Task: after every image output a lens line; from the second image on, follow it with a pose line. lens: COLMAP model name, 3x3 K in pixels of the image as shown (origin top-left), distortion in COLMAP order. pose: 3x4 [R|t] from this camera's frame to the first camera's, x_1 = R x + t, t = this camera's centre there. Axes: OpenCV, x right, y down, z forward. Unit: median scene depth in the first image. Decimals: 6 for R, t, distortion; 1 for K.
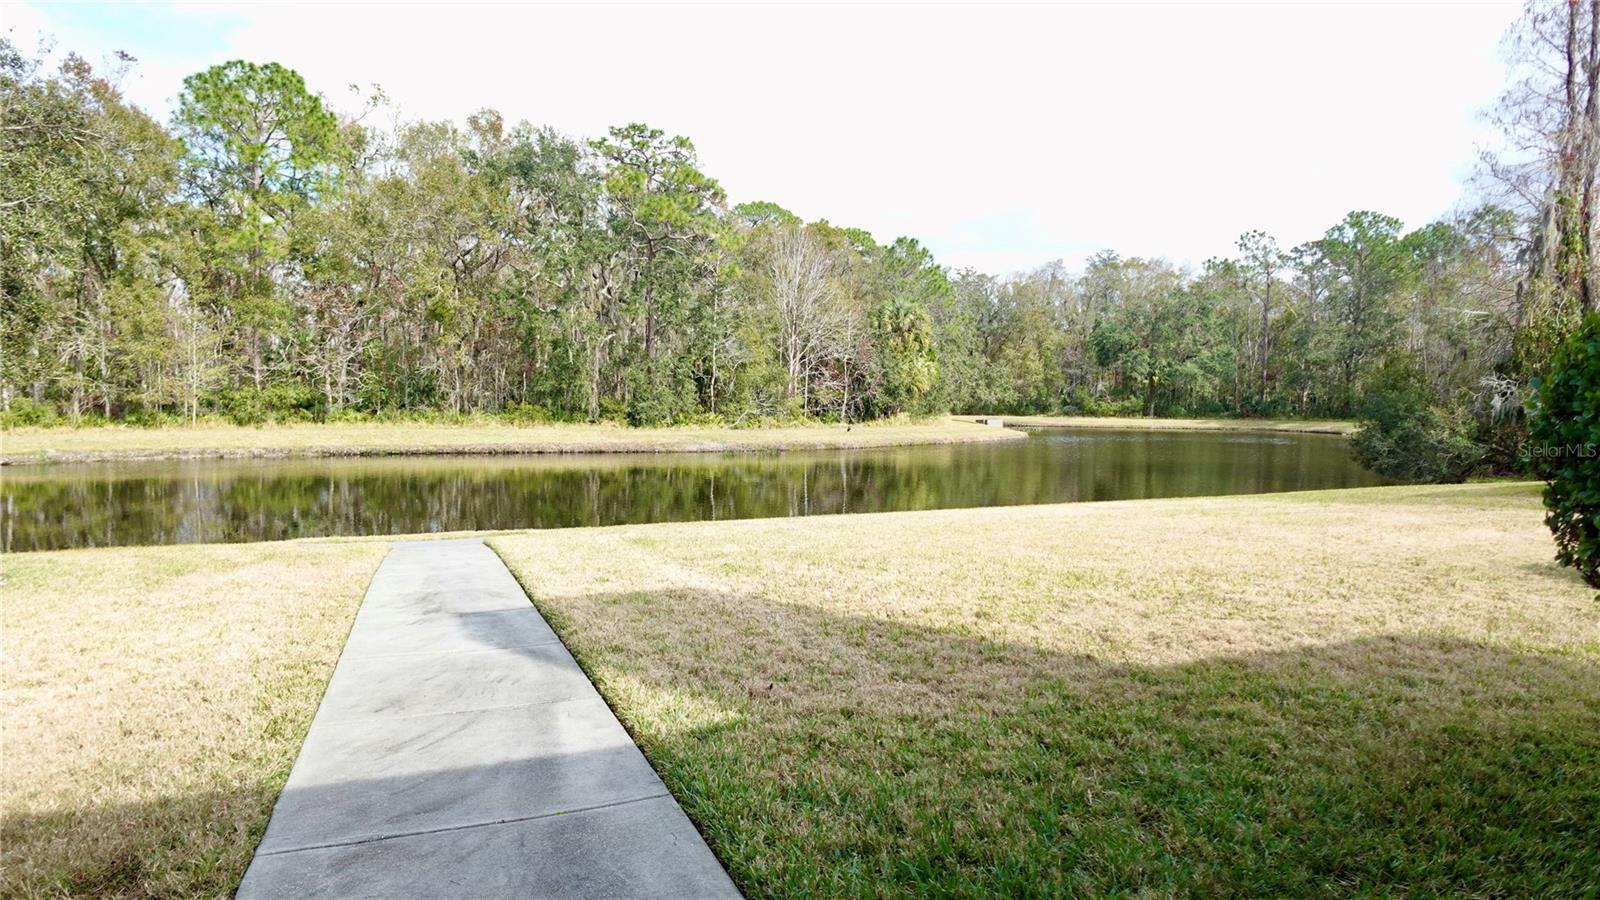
lens RADIAL K [[906.0, 0, 800.0], [0, 906.0, 450.0], [0, 0, 1]] dist [-0.003977, 0.003072]
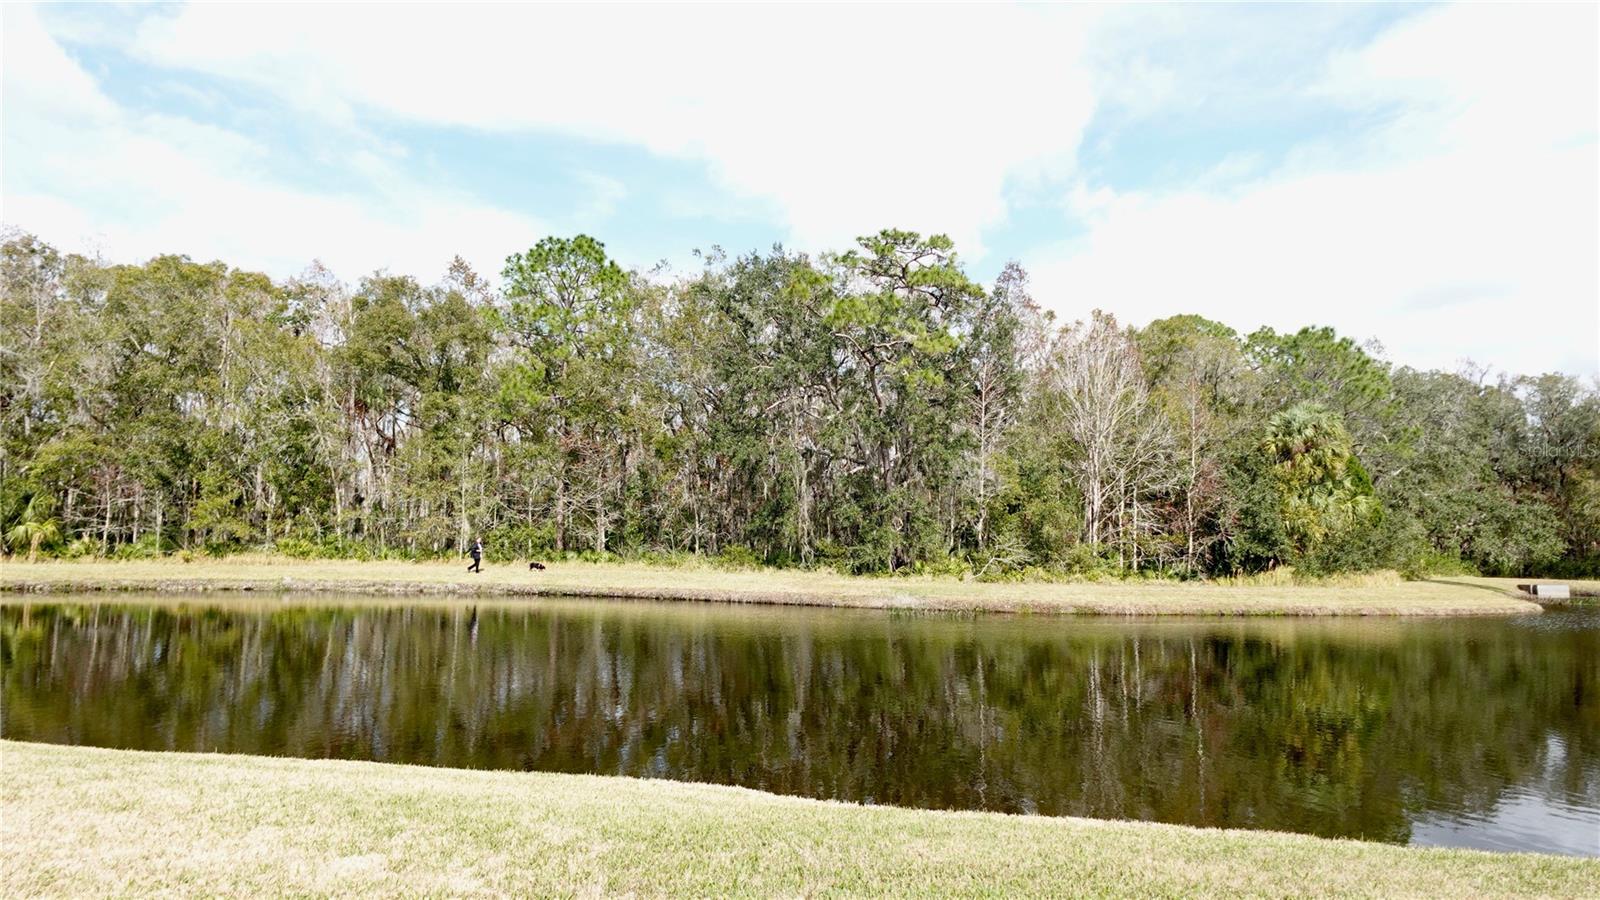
lens RADIAL K [[906.0, 0, 800.0], [0, 906.0, 450.0], [0, 0, 1]] dist [-0.003977, 0.003072]
pose [[0.841863, -0.045227, -0.537793, 0.224999], [-0.044631, 0.987235, -0.152890, -0.009469], [0.537843, 0.152714, 0.829098, 0.266025]]
